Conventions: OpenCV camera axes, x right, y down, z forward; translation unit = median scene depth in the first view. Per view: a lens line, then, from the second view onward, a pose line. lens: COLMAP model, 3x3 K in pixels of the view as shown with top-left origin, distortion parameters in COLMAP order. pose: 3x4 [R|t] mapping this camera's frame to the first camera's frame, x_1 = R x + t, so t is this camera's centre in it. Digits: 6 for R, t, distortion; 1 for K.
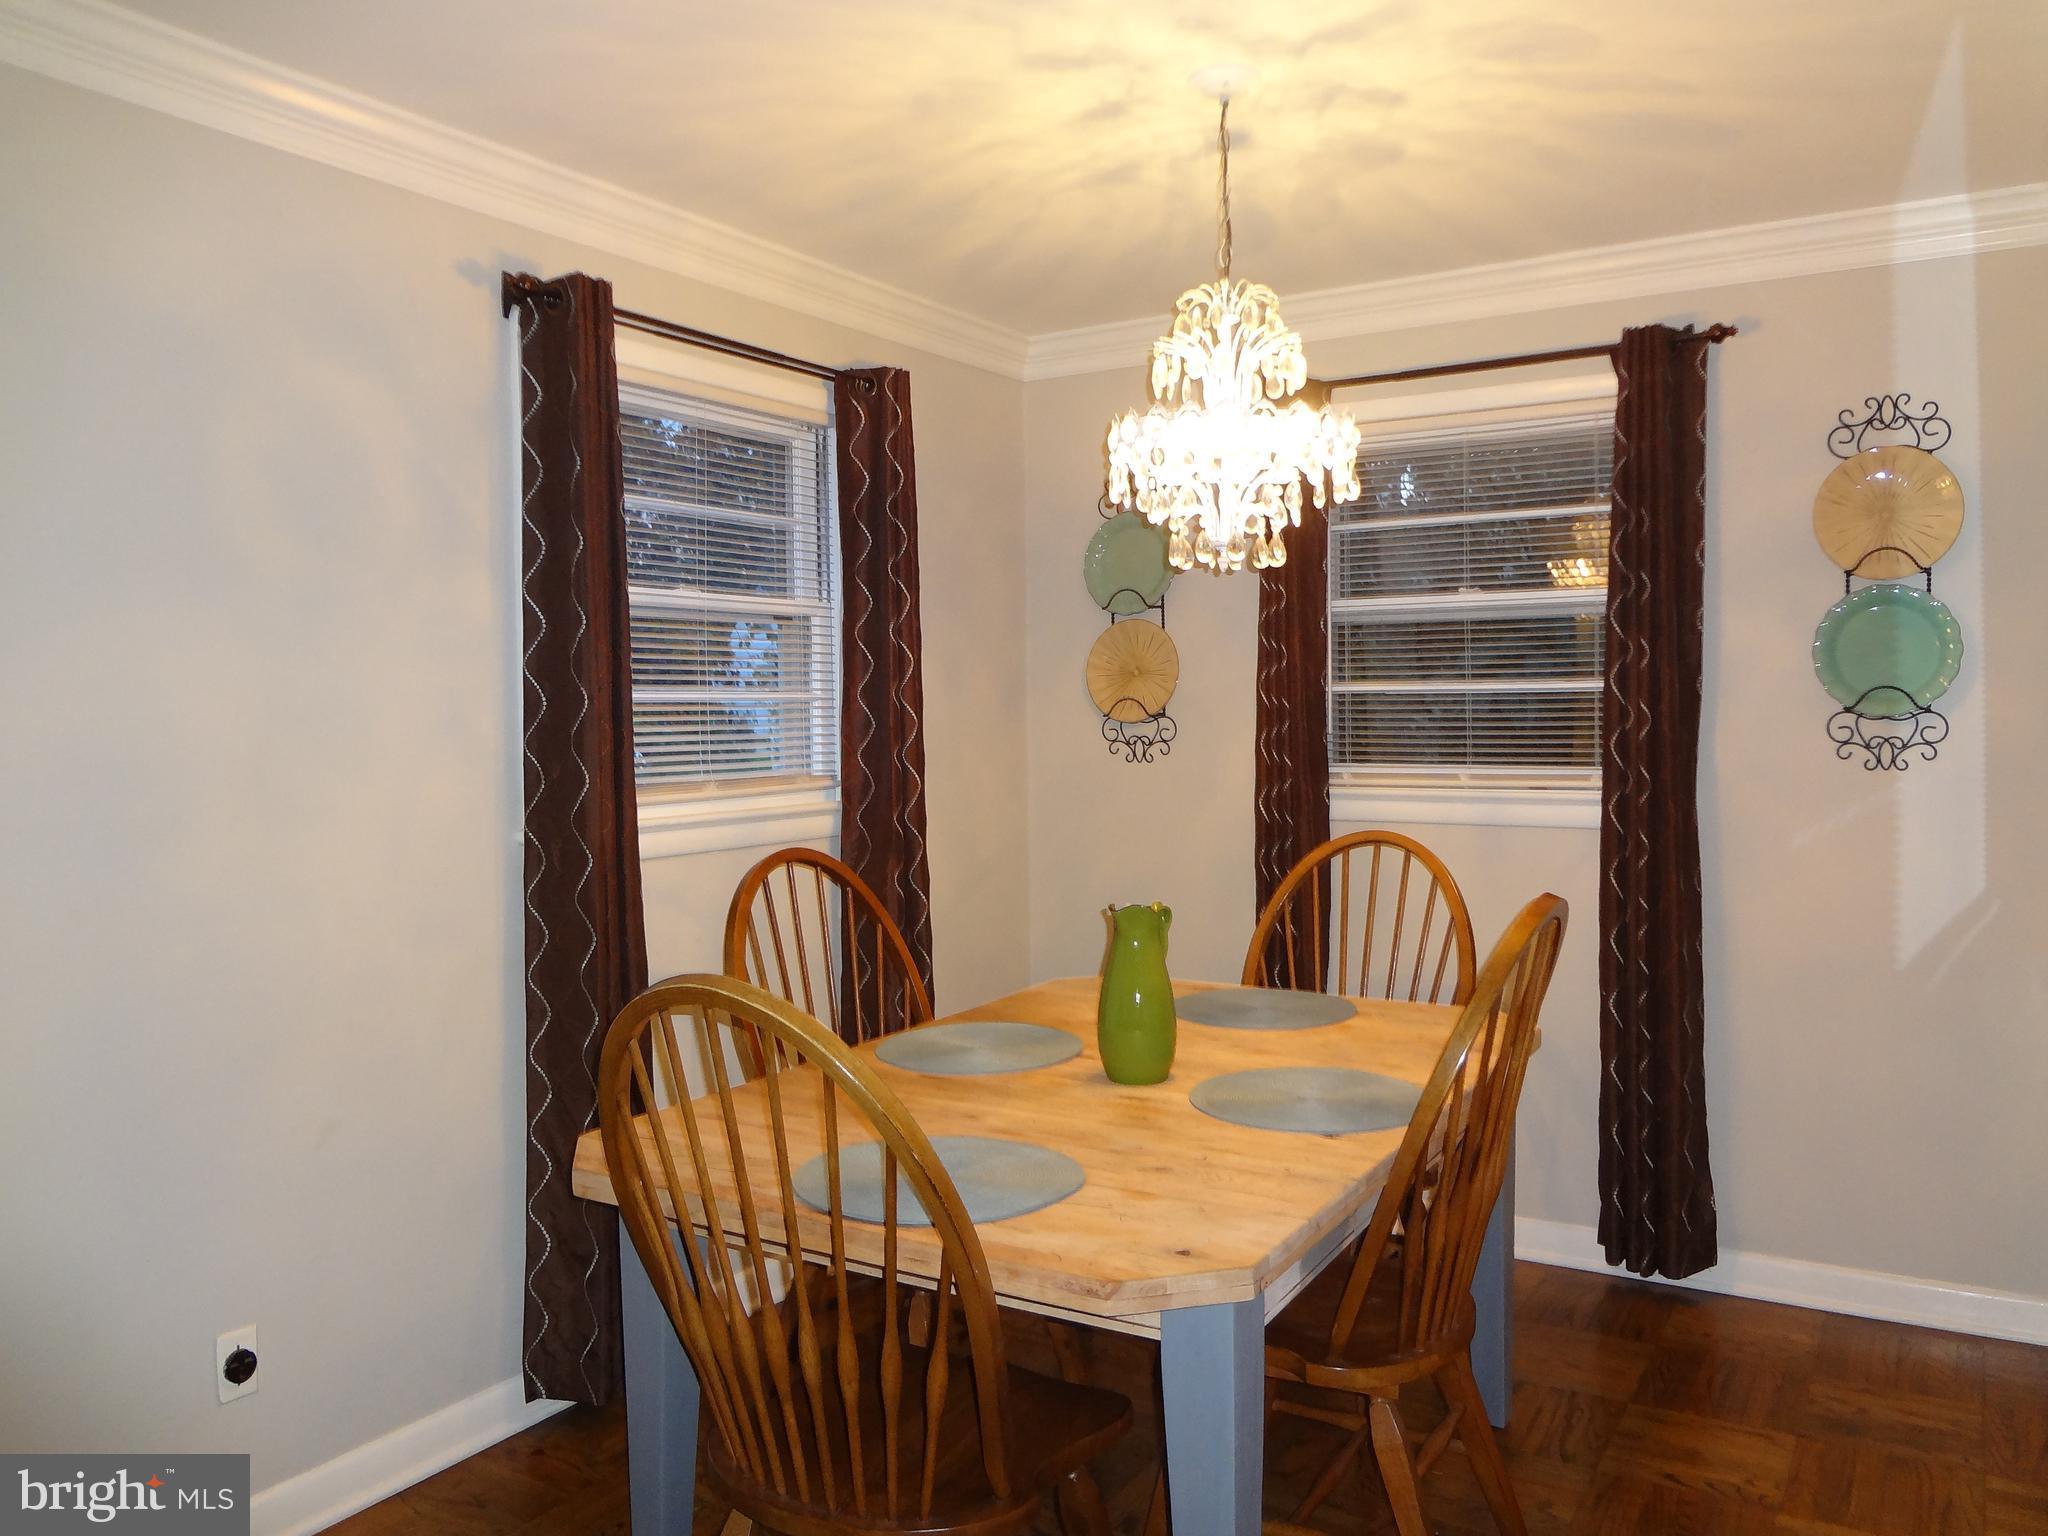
lens RADIAL K [[1530.5, 0, 1022.1], [0, 1530.5, 763.5], [0, 0, 1]] dist [-0.038832, 0.001312]
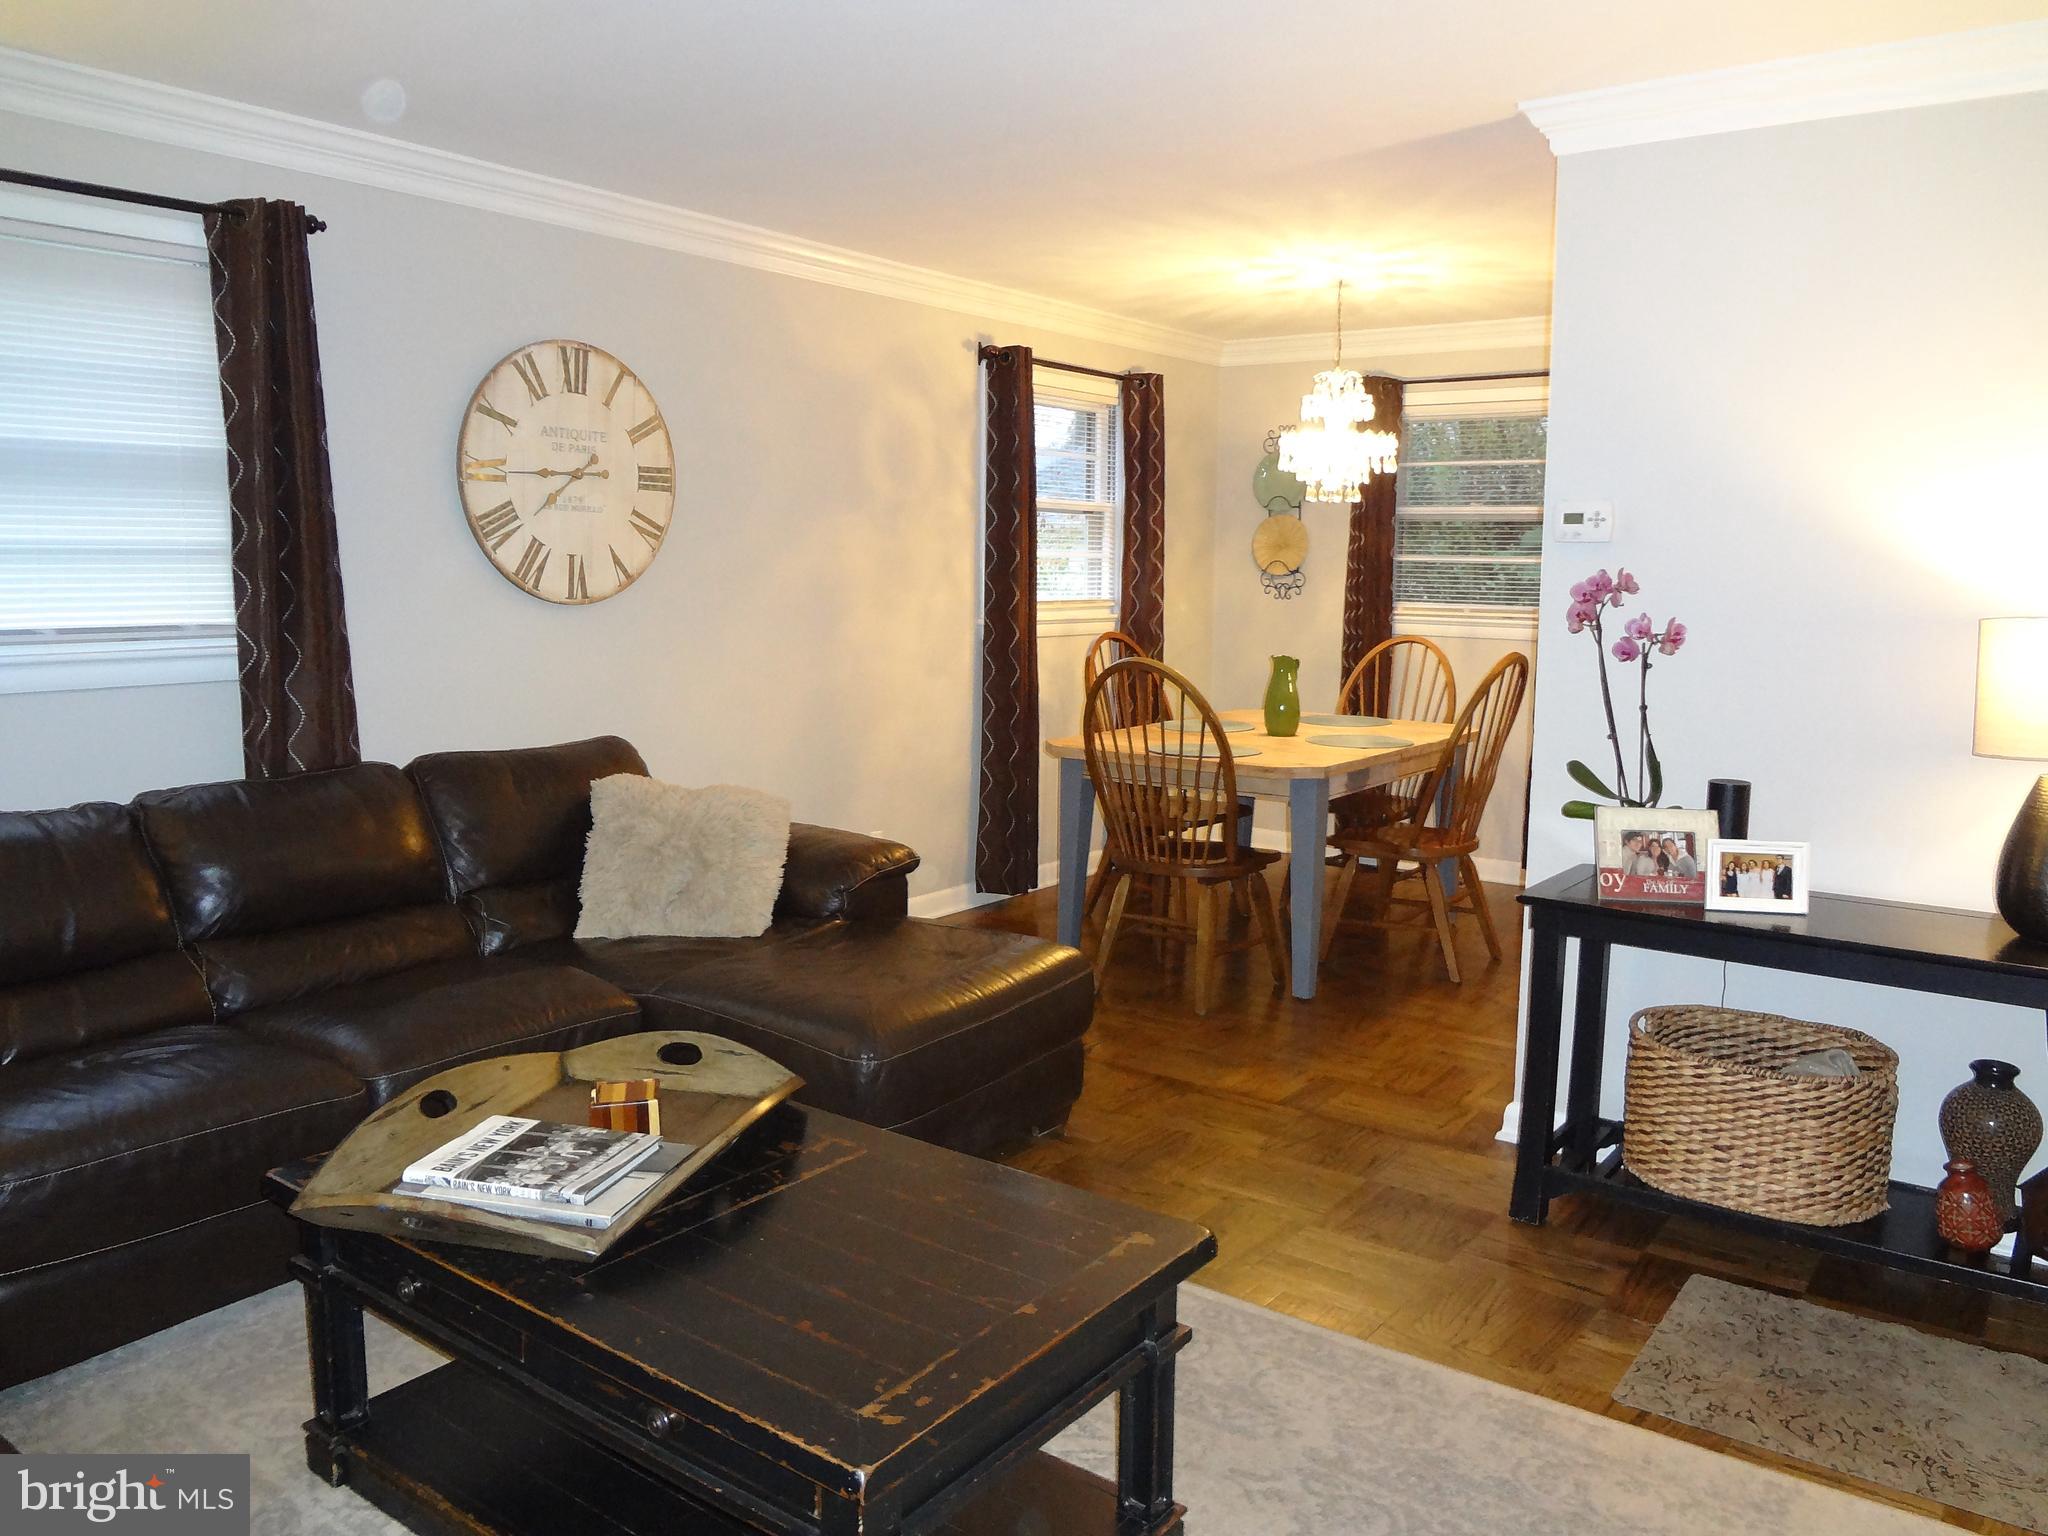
lens RADIAL K [[1530.5, 0, 1022.1], [0, 1530.5, 763.5], [0, 0, 1]] dist [-0.038832, 0.001312]
pose [[0.996621, 0.034201, -0.074675, -0.101972], [-0.027053, 0.995137, 0.094717, 0.037396], [0.077551, -0.092377, 0.992700, -0.950241]]
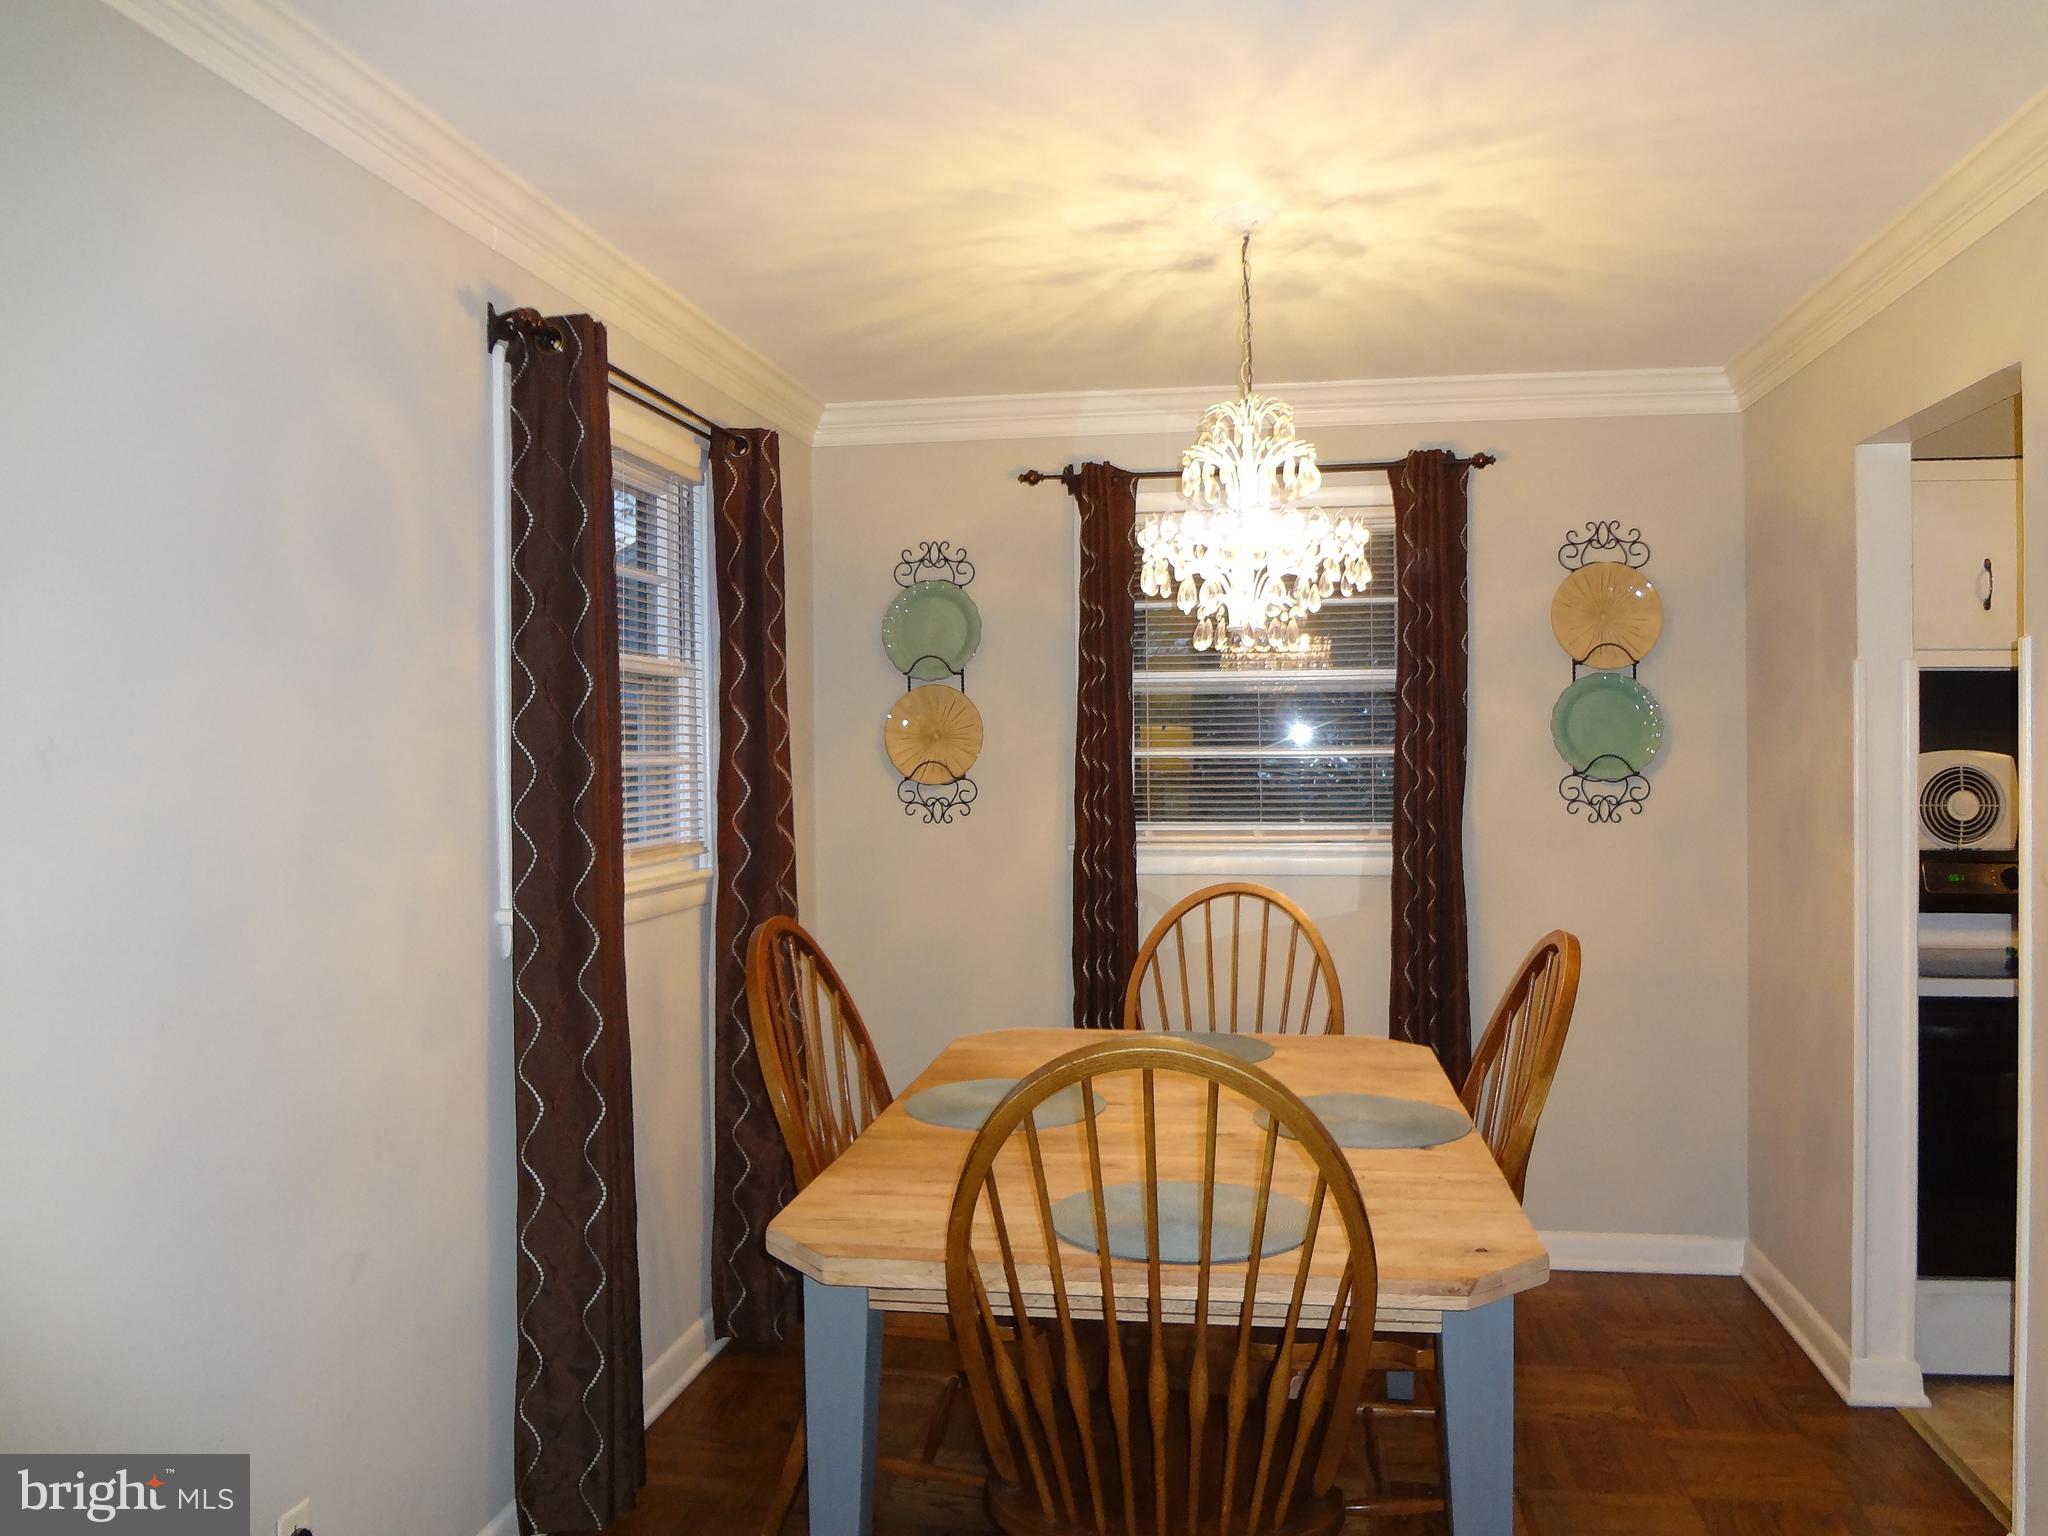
lens RADIAL K [[1556.6, 0, 1024.0], [0, 1556.6, 768.0], [0, 0, 1]] dist [-0.023860, 0.000352]
pose [[0.919023, -0.000166, 0.394204, -0.368728], [0.011980, 0.999550, -0.027508, -0.011037], [-0.394022, 0.030003, 0.918611, 0.018245]]
